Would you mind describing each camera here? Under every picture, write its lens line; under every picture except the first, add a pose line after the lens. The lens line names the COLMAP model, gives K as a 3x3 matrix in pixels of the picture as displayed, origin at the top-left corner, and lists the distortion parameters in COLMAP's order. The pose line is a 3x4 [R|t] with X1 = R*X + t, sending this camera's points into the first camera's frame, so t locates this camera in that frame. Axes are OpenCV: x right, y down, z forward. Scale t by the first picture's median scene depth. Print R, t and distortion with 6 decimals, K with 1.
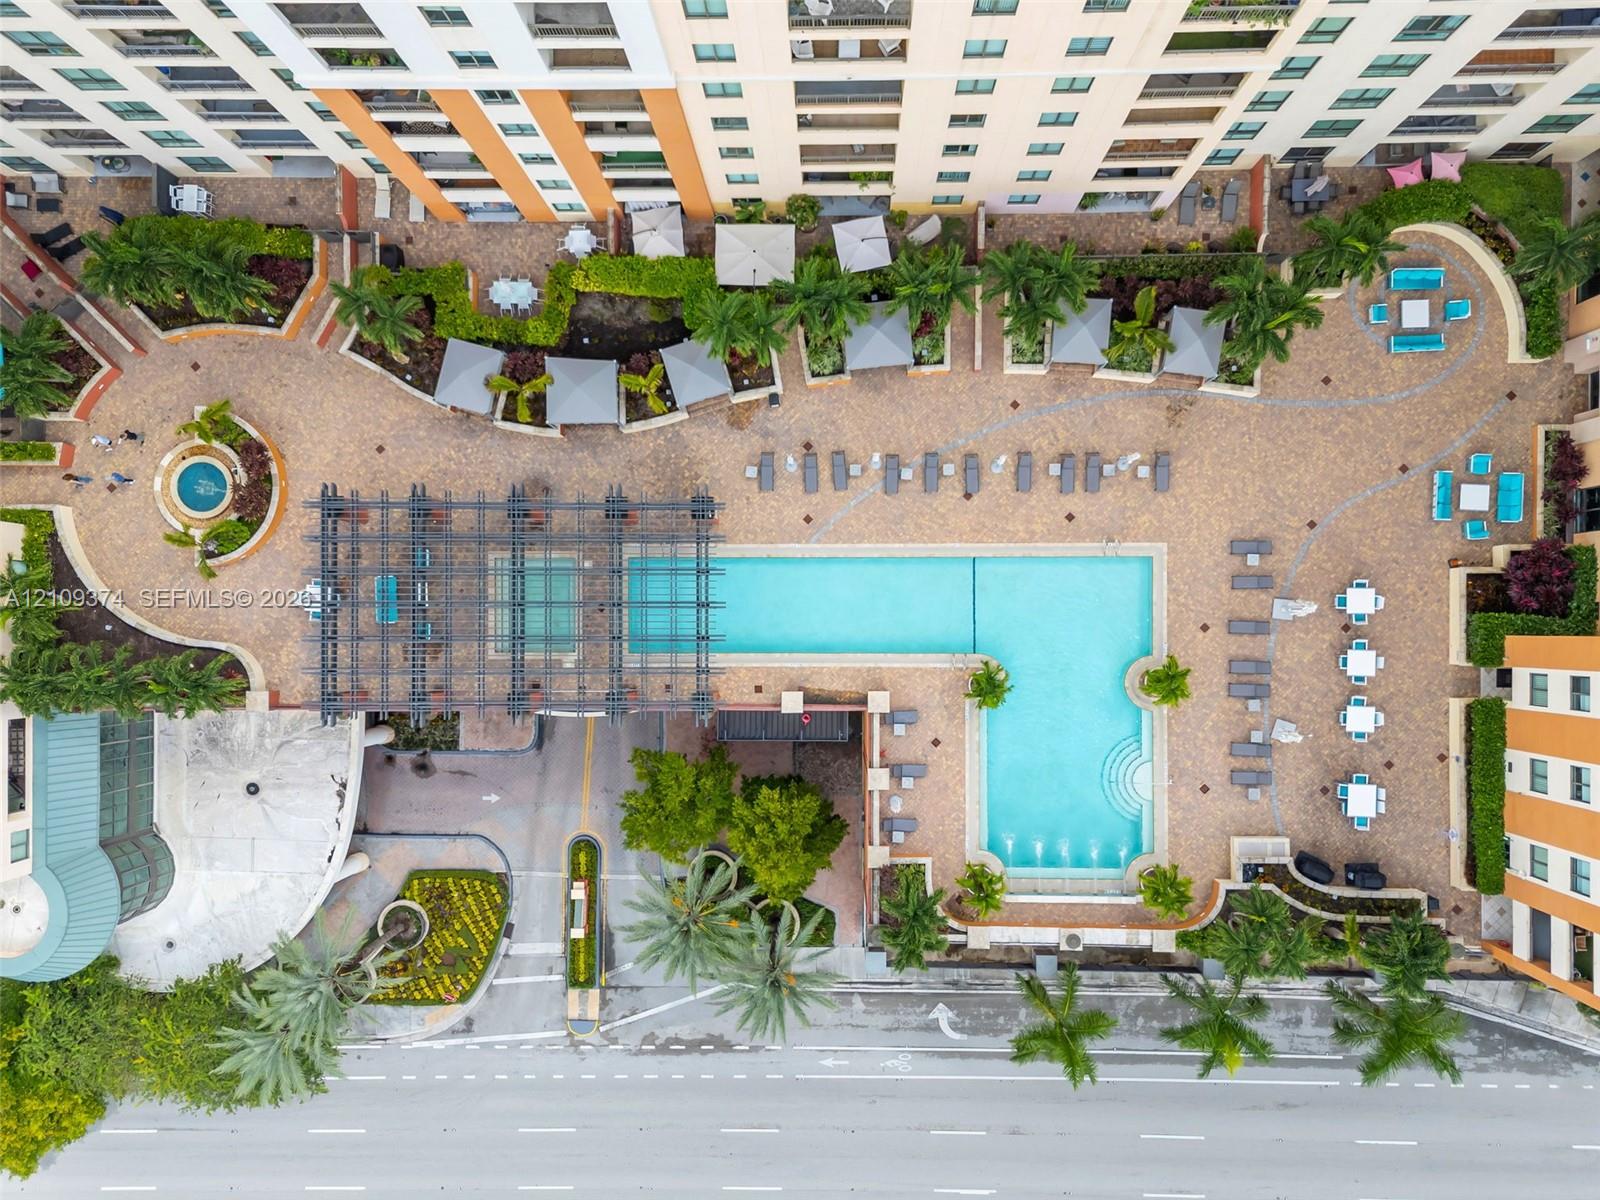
lens RADIAL K [[1167.8, 0, 798.7], [0, 1167.8, 599.7], [0, 0, 1]] dist [0.089139, -0.065913]
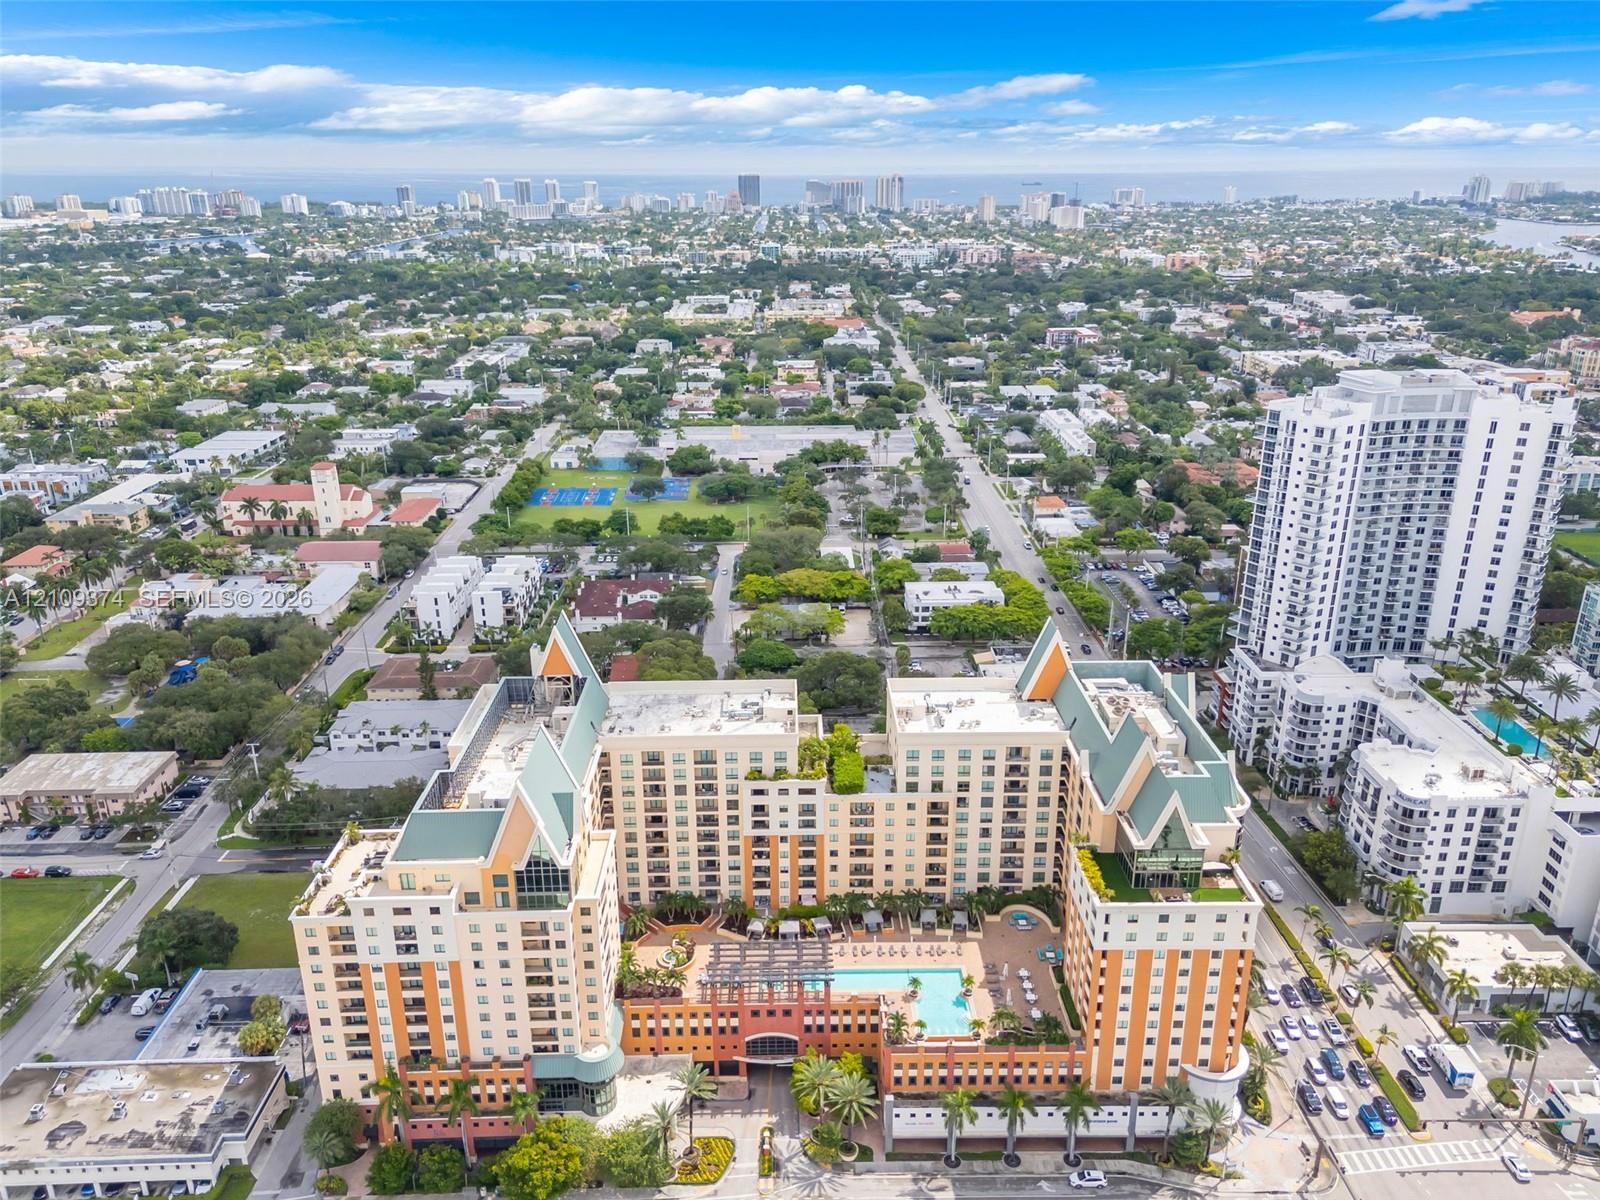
lens RADIAL K [[1167.8, 0, 779.5], [0, 1167.8, 611.4], [0, 0, 1]] dist [0.089139, -0.065913]
pose [[0.999833, 0.017885, 0.003785, -0.242444], [-0.003070, 0.368407, -0.929660, 2.723094], [-0.018021, 0.929493, 0.368400, -1.161675]]
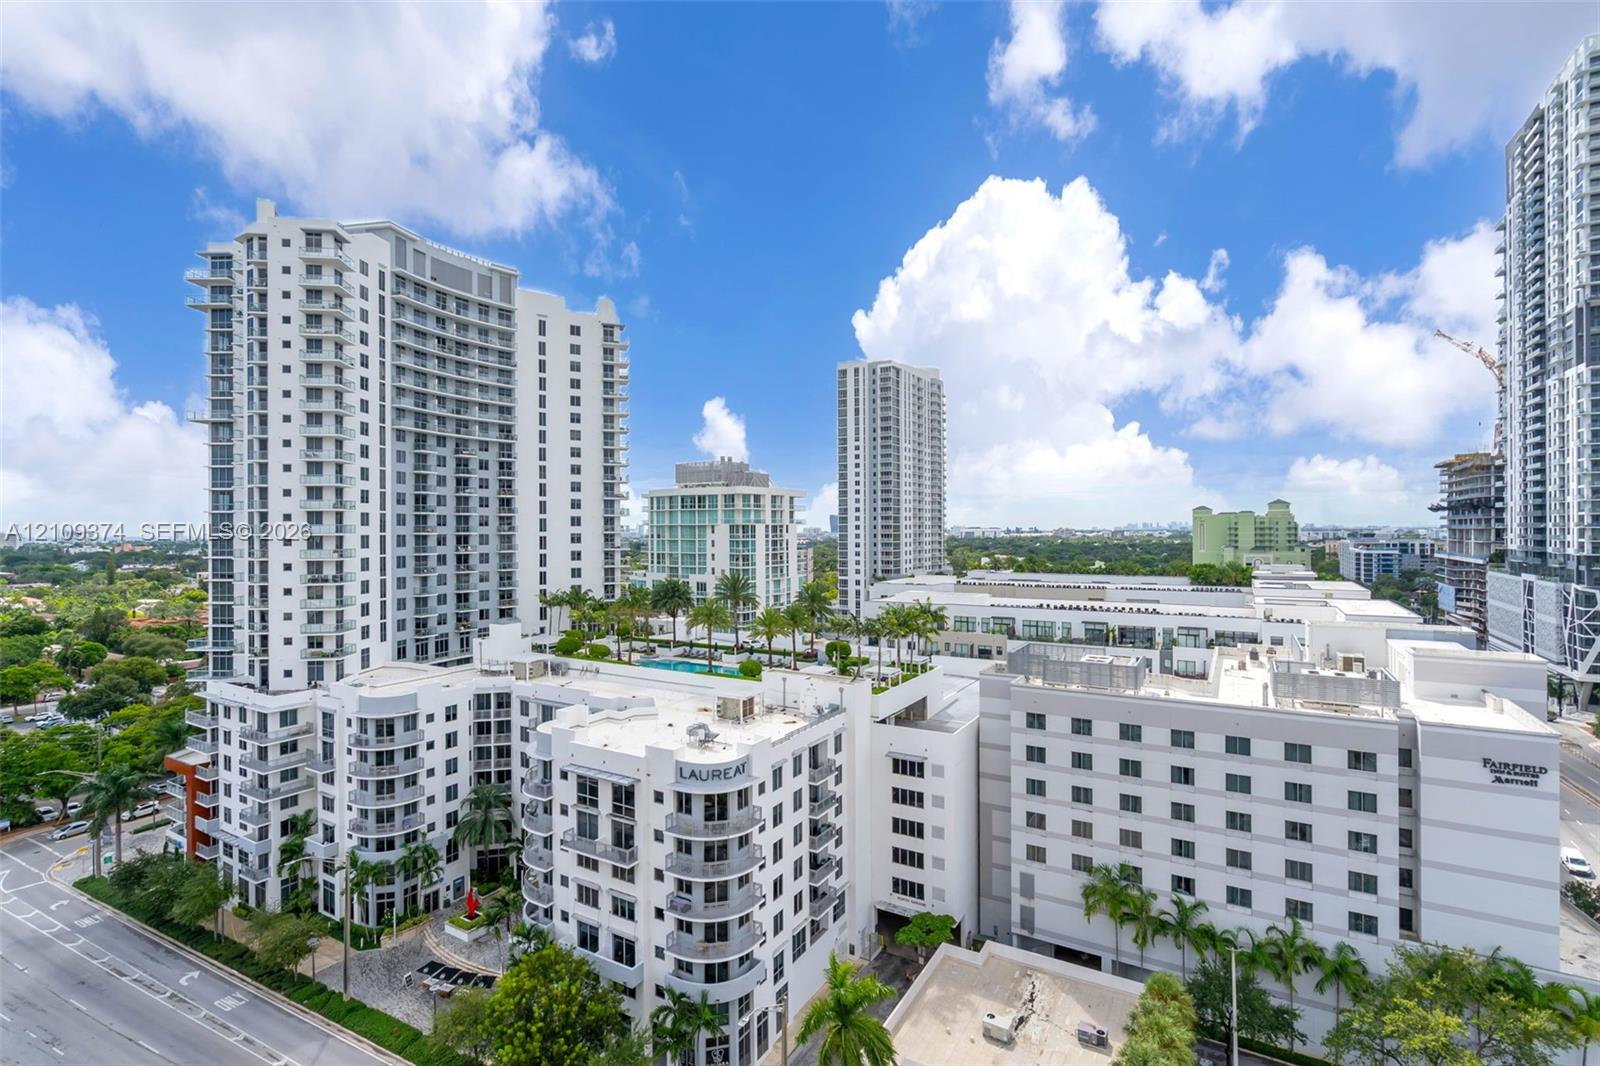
lens RADIAL K [[736.2, 0, 789.5], [0, 736.2, 534.7], [0, 0, 1]] dist [-0.004390, 0.002868]
pose [[0.515607, 0.027175, 0.856394, 1.035320], [0.856452, 0.013129, -0.516059, -0.089699], [-0.025268, 0.999544, -0.016504, 0.504106]]
